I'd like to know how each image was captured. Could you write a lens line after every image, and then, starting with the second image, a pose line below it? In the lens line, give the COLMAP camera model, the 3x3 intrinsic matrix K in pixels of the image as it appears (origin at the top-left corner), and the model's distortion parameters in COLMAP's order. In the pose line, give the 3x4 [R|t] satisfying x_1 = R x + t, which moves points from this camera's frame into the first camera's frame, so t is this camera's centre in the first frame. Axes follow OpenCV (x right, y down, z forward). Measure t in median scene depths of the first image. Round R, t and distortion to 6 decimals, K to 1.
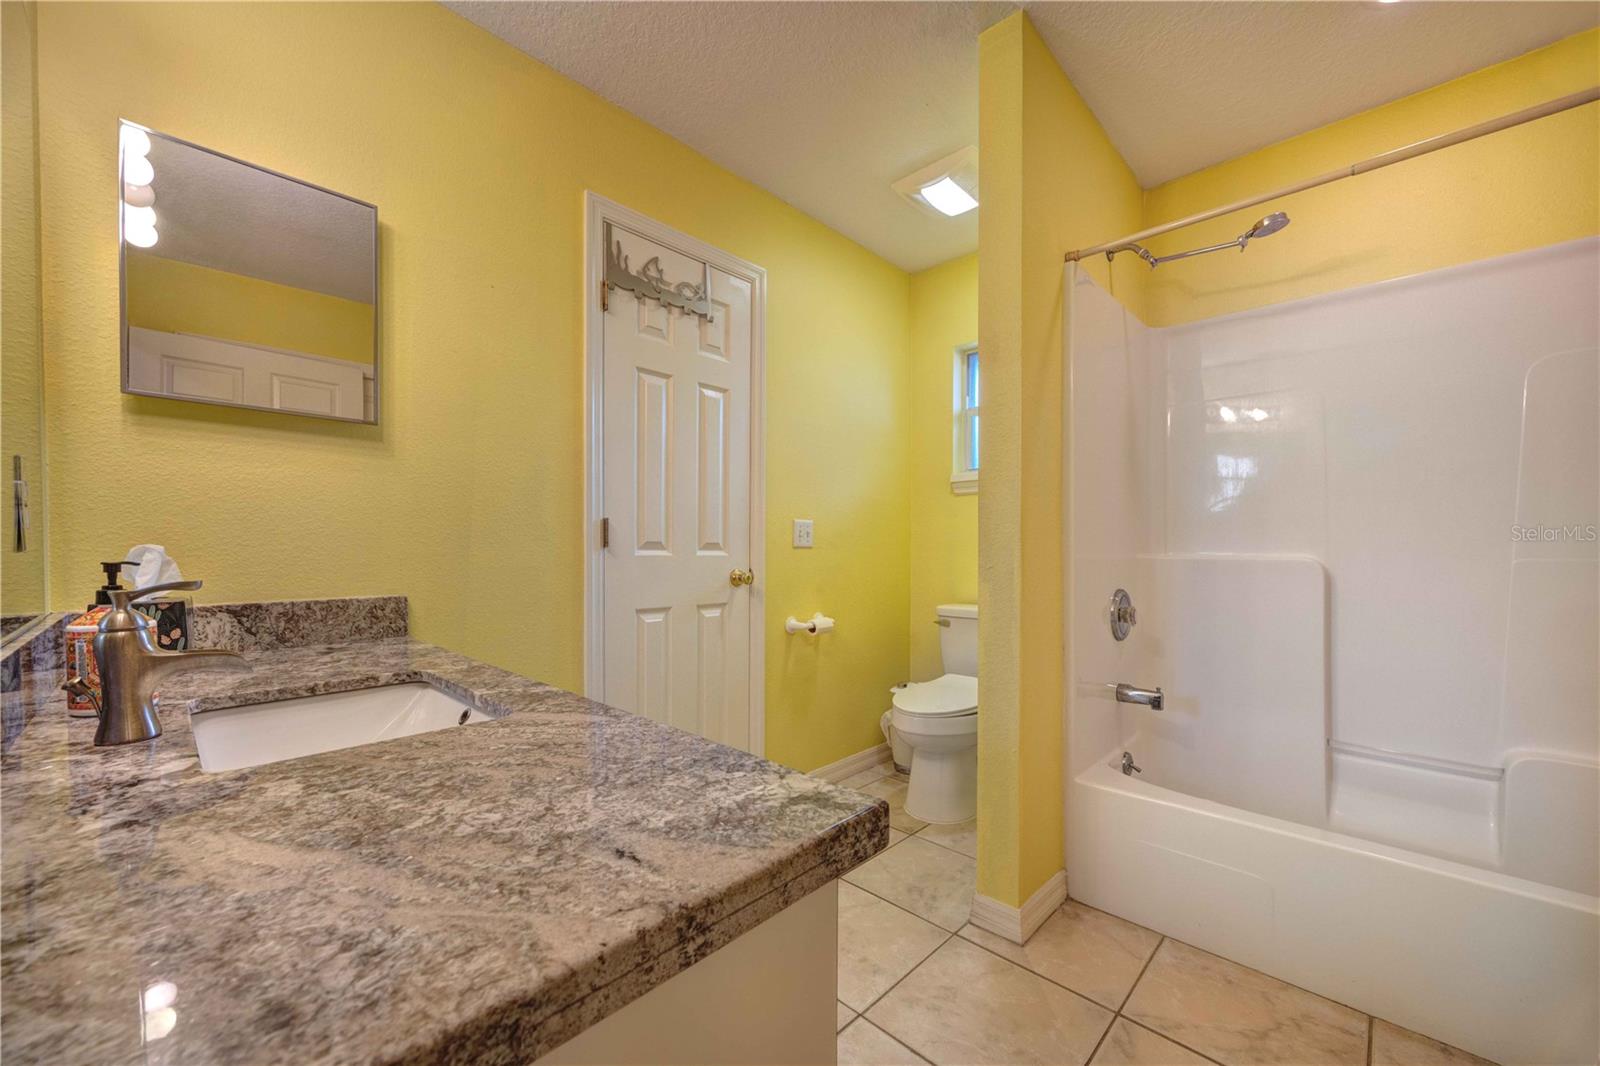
lens RADIAL K [[619.7, 0, 789.2], [0, 619.7, 545.4], [0, 0, 1]] dist [-0.003225, -0.000340]
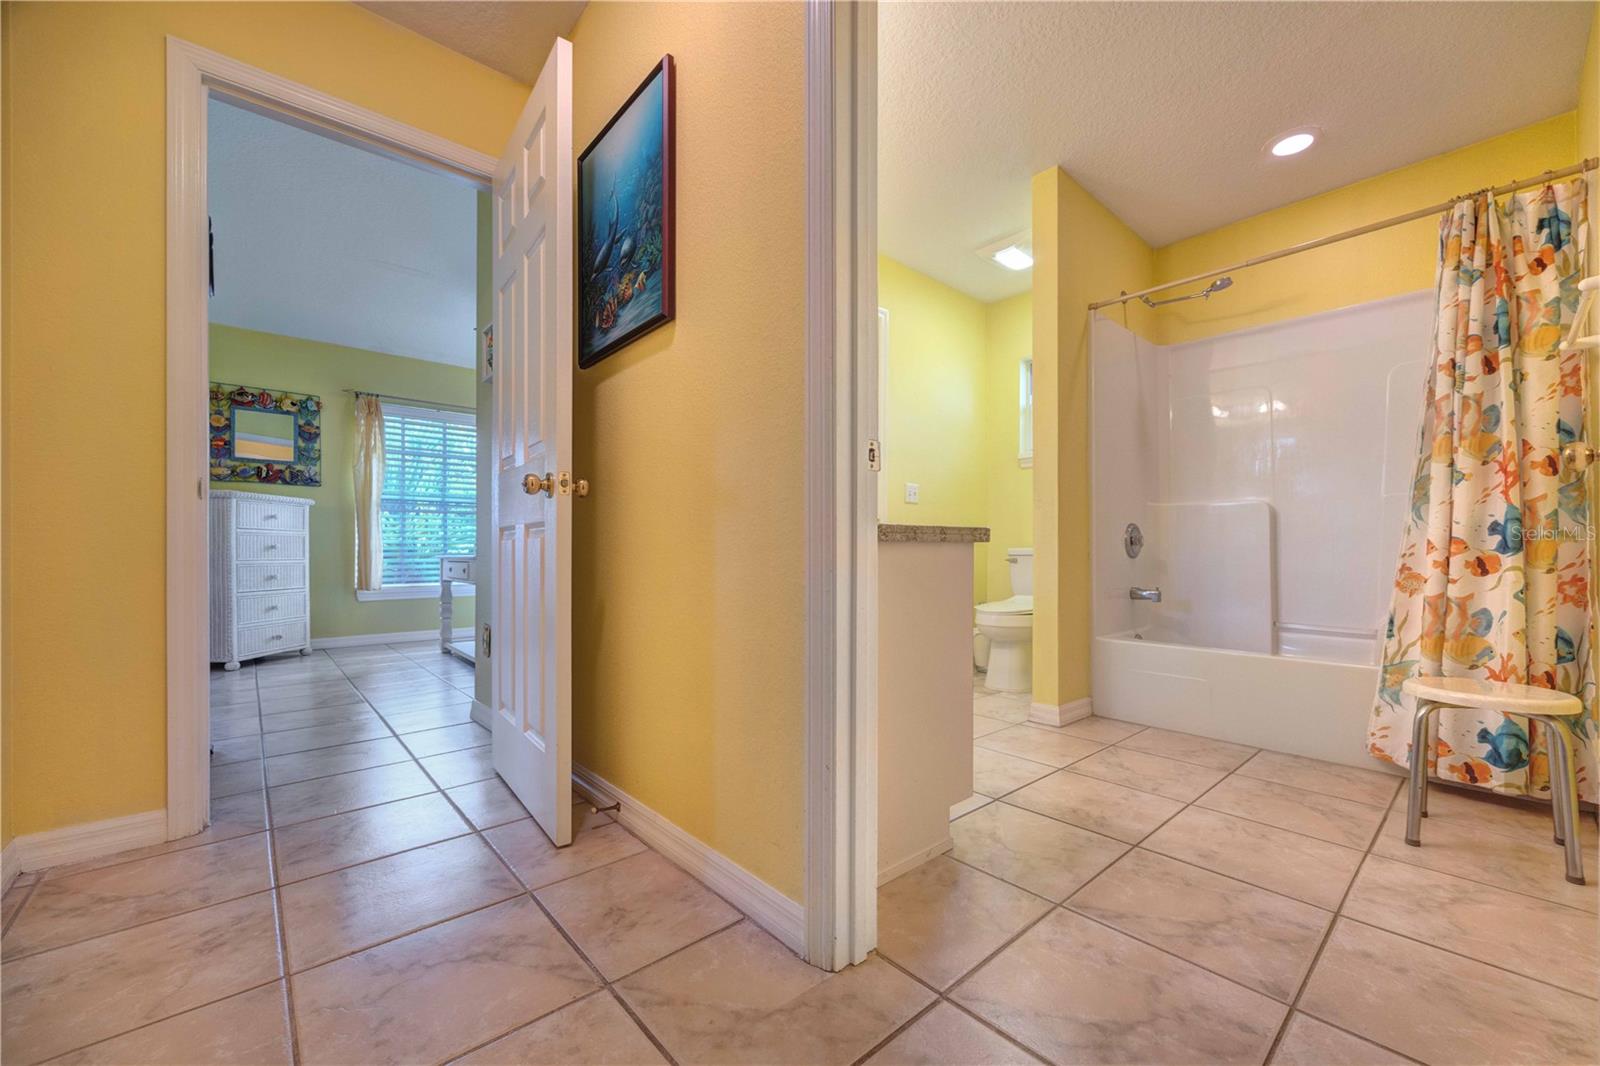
lens RADIAL K [[643.0, 0, 816.7], [0, 643.0, 545.7], [0, 0, 1]] dist [-0.000237, 0.000080]
pose [[0.998376, -0.000890, -0.056966, -0.135703], [0.000538, 0.999981, -0.006192, 0.134155], [0.056971, 0.006151, 0.998357, -0.589869]]
